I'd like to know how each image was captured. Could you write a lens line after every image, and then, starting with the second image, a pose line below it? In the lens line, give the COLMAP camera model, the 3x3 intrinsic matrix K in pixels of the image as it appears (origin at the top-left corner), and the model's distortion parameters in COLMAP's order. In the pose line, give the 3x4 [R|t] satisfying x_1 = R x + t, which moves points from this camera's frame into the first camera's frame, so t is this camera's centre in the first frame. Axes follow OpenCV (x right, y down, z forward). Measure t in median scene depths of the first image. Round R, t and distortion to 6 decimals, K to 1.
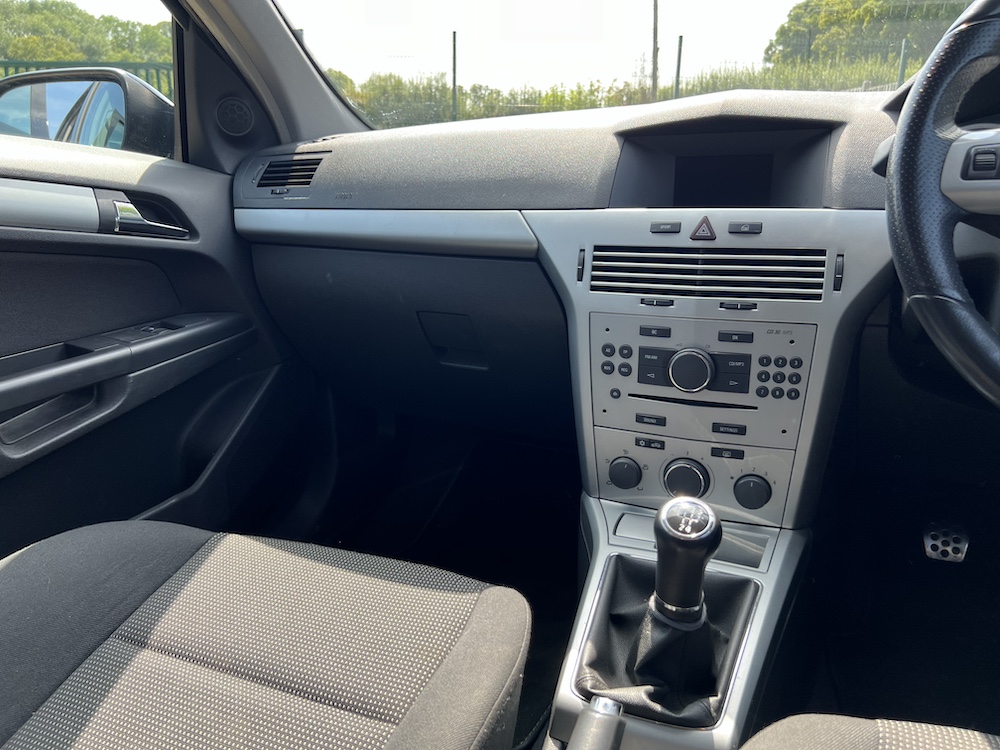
lens RADIAL K [[761.5, 0, 512.5], [0, 761.5, 380.5], [0, 0, 1]] dist [0.049189, -0.059158]
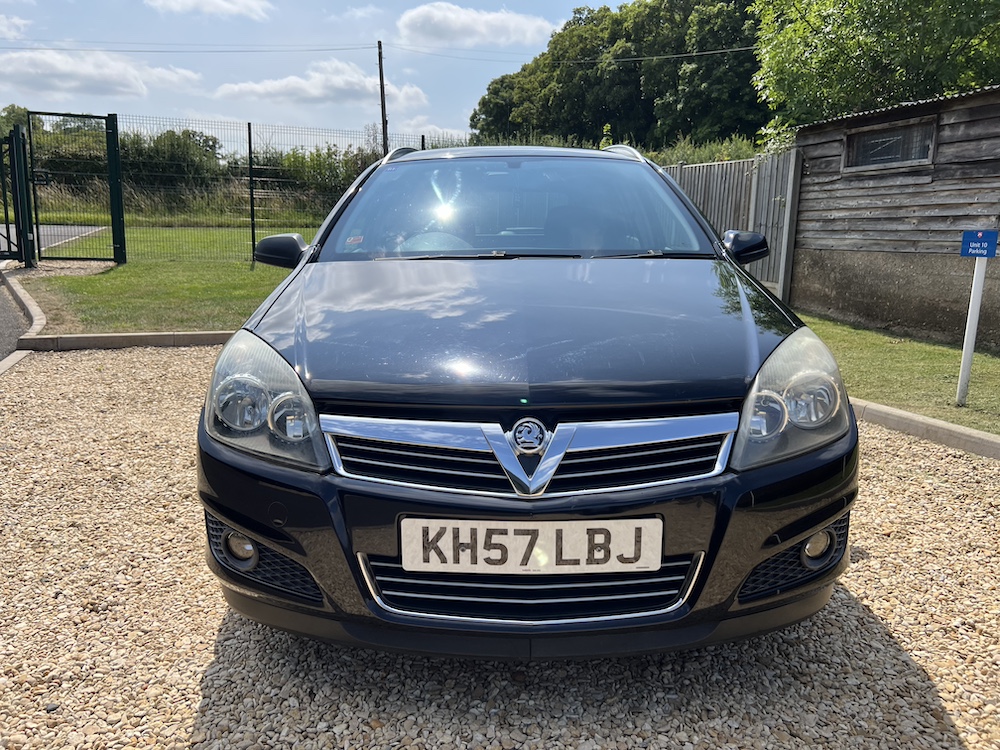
lens RADIAL K [[761.5, 0, 485.5], [0, 761.5, 359.7], [0, 0, 1]] dist [0.049189, -0.059158]
pose [[0.949442, -0.048723, 0.310138, -0.952470], [0.075124, 0.994443, -0.073755, 0.428540], [-0.304821, 0.093325, 0.947826, -2.184054]]
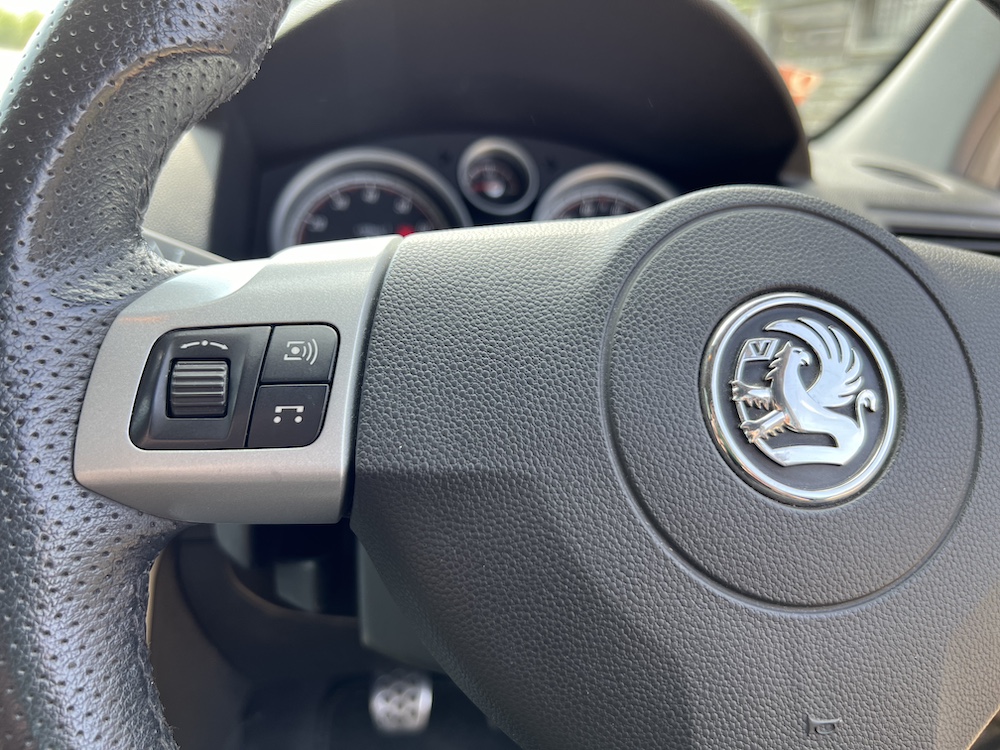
lens RADIAL K [[761.5, 0, 501.9], [0, 761.5, 383.5], [0, 0, 1]] dist [0.049189, -0.059158]
pose [[0.832446, -0.097161, 0.545521, 0.335404], [0.068511, 0.995000, 0.072670, -0.184936], [-0.549854, -0.023119, 0.834941, 0.409351]]
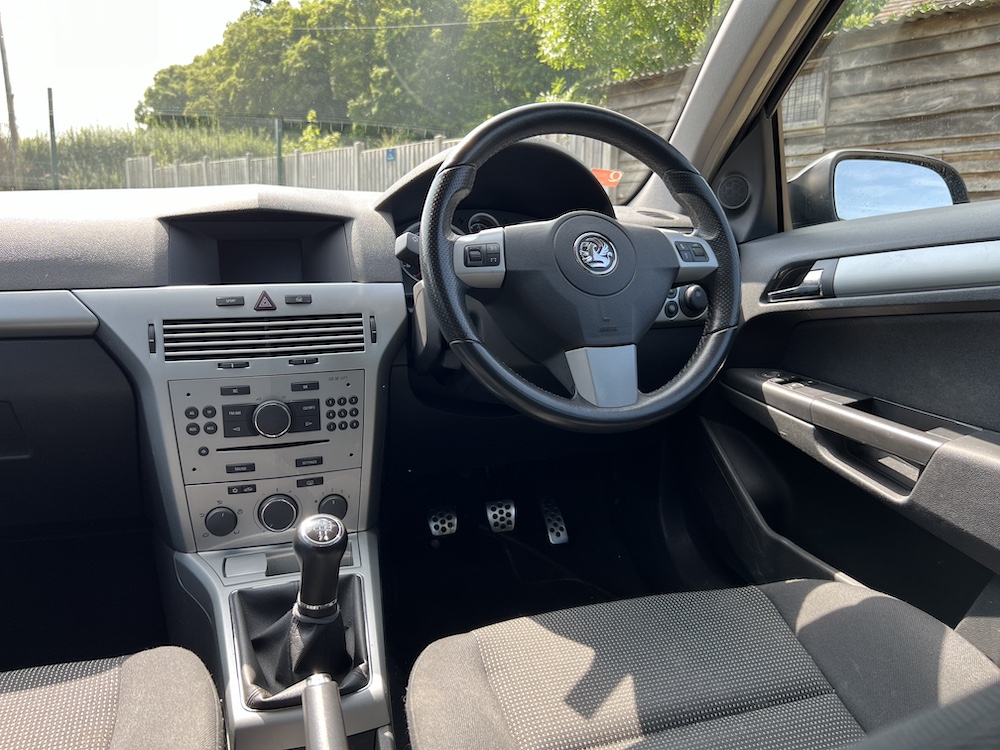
lens RADIAL K [[761.5, 0, 500.5], [0, 761.5, 373.3], [0, 0, 1]] dist [0.049189, -0.059158]
pose [[0.747346, -0.111750, 0.654970, -0.257820], [0.165847, 0.985927, -0.021021, 0.000651], [-0.643404, 0.124335, 0.755363, -0.127254]]
